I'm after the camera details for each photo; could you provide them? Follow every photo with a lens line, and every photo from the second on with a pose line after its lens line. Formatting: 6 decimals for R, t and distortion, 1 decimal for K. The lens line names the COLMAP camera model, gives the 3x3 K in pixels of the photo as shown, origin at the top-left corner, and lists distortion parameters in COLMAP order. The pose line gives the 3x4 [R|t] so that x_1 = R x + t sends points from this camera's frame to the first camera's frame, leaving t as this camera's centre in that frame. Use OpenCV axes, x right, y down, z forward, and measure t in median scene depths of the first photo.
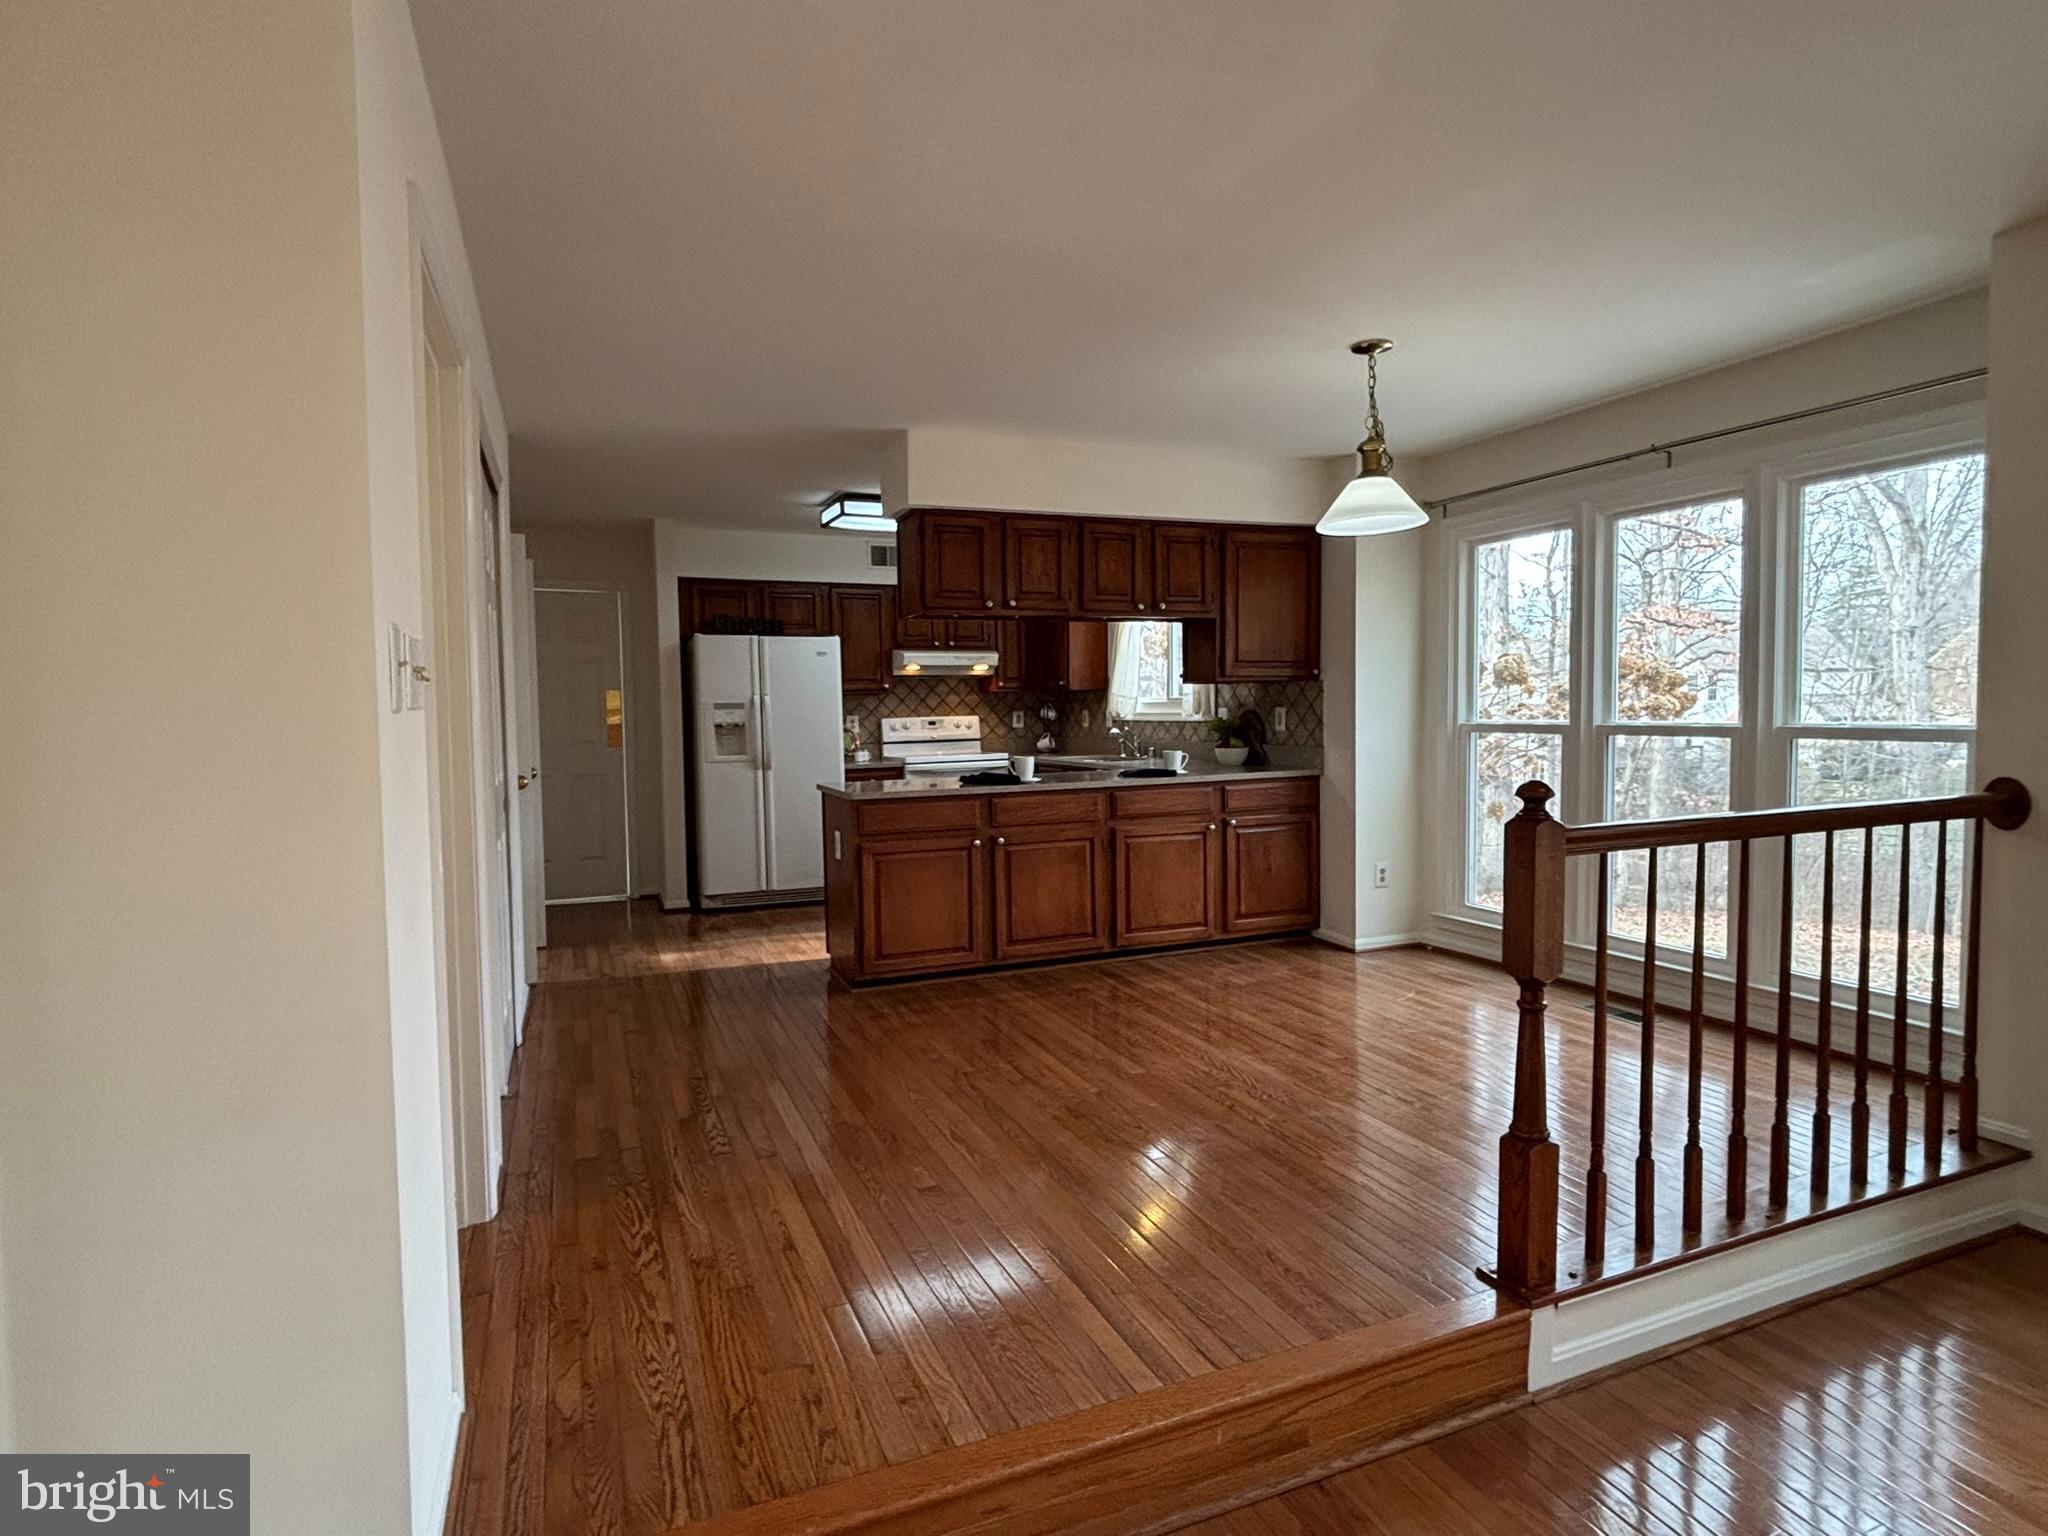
lens RADIAL K [[1075.9, 0, 1024.7], [0, 1075.9, 761.1], [0, 0, 1]] dist [0.001497, 0.000130]
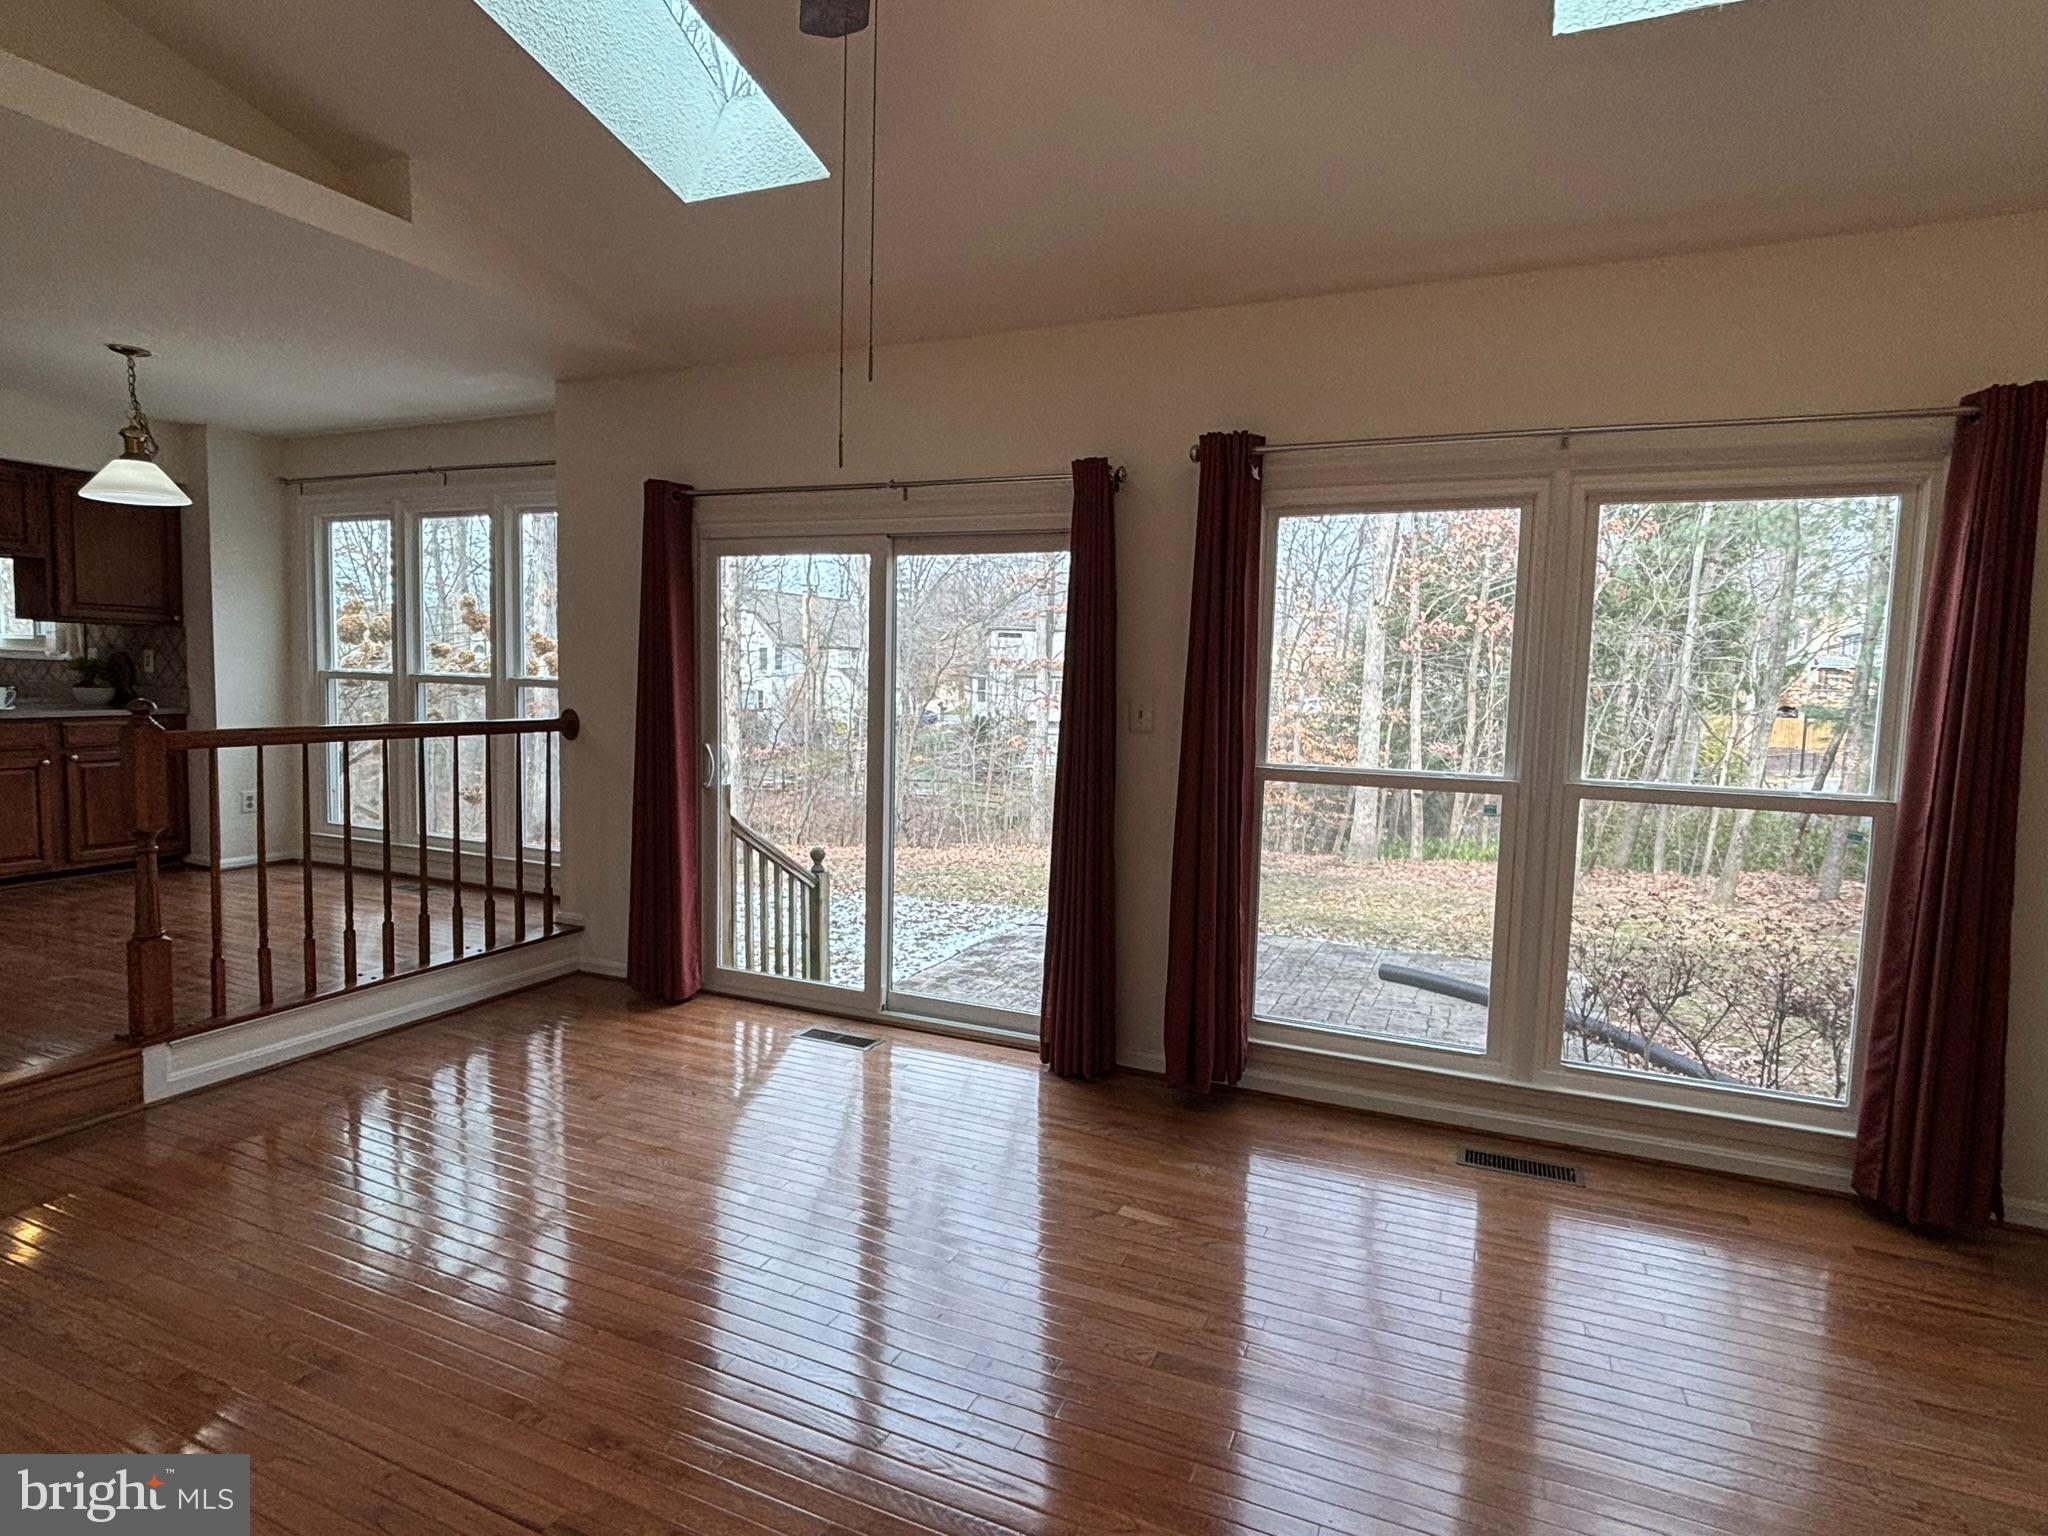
lens RADIAL K [[1075.9, 0, 1024.7], [0, 1075.9, 761.1], [0, 0, 1]] dist [0.001497, 0.000130]
pose [[0.726622, -0.019279, 0.686767, 0.124412], [-0.008202, 0.999292, 0.036730, 0.012157], [-0.686988, -0.032322, 0.725949, -0.334719]]
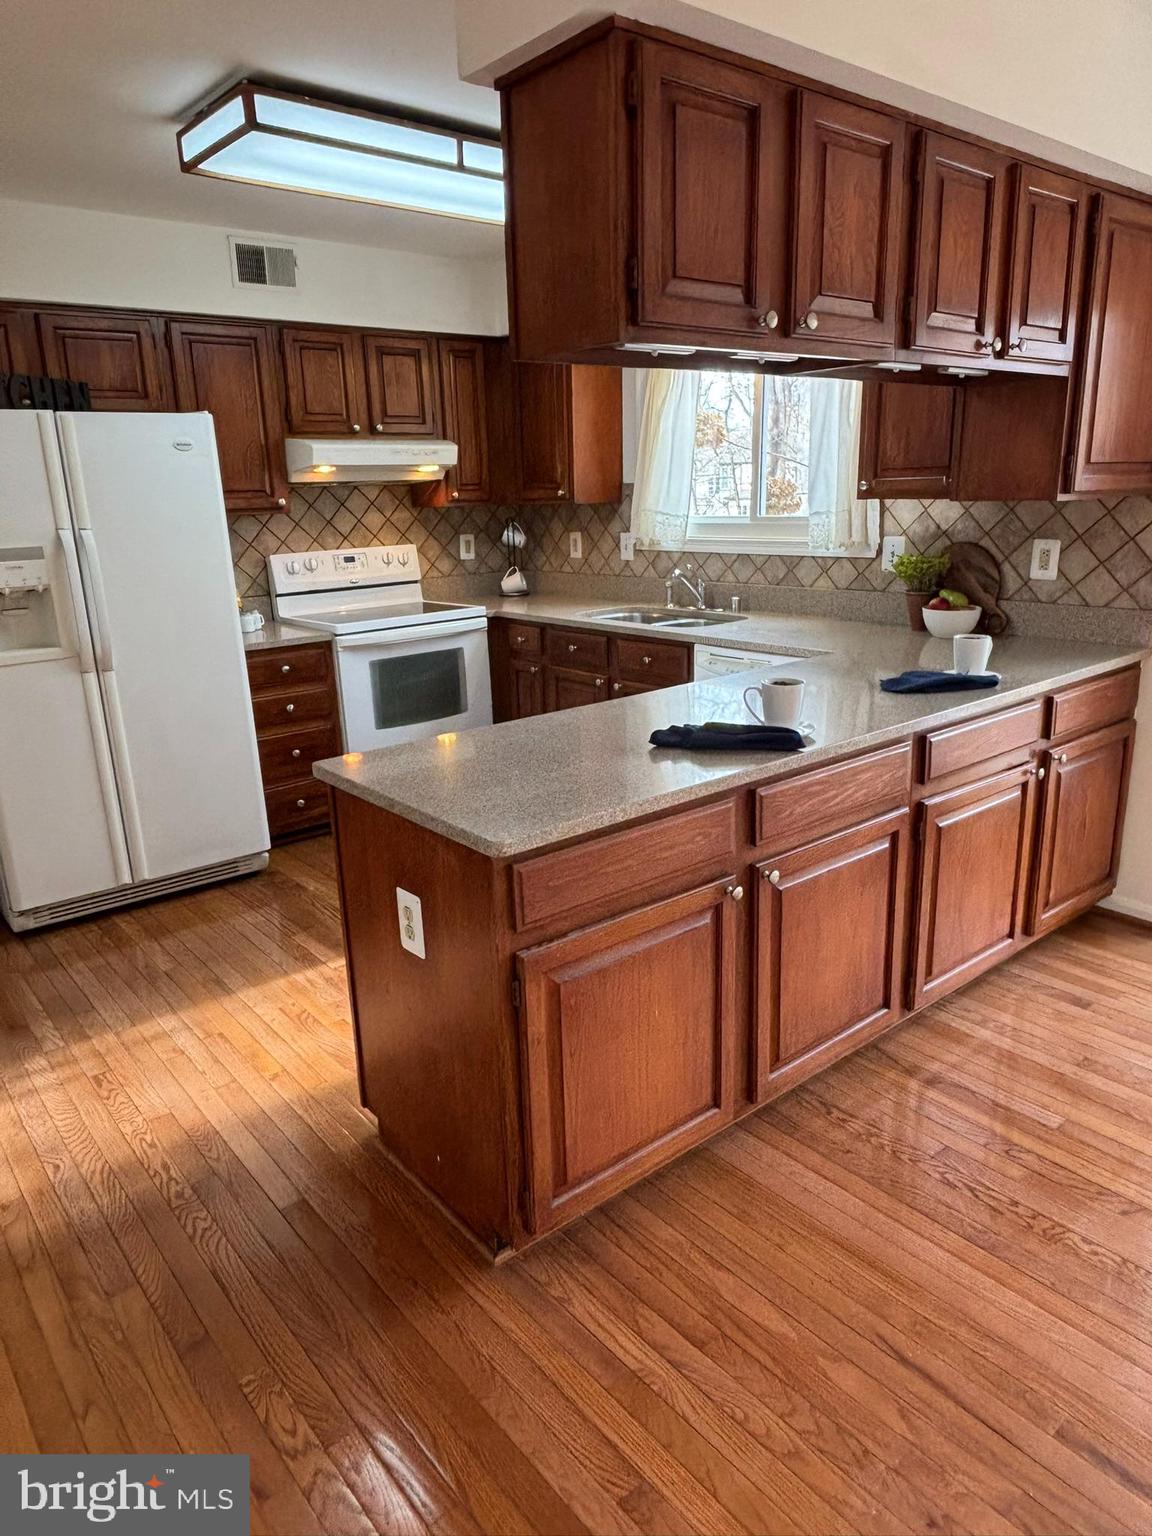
lens RADIAL K [[996.8, 0, 572.9], [0, 996.8, 772.7], [0, 0, 1]] dist [0.038815, -0.086473]
pose [[0.959026, -0.089223, 0.268901, -0.164420], [0.028411, 0.974619, 0.222058, -0.050591], [-0.281889, -0.205320, 0.937221, 0.484070]]
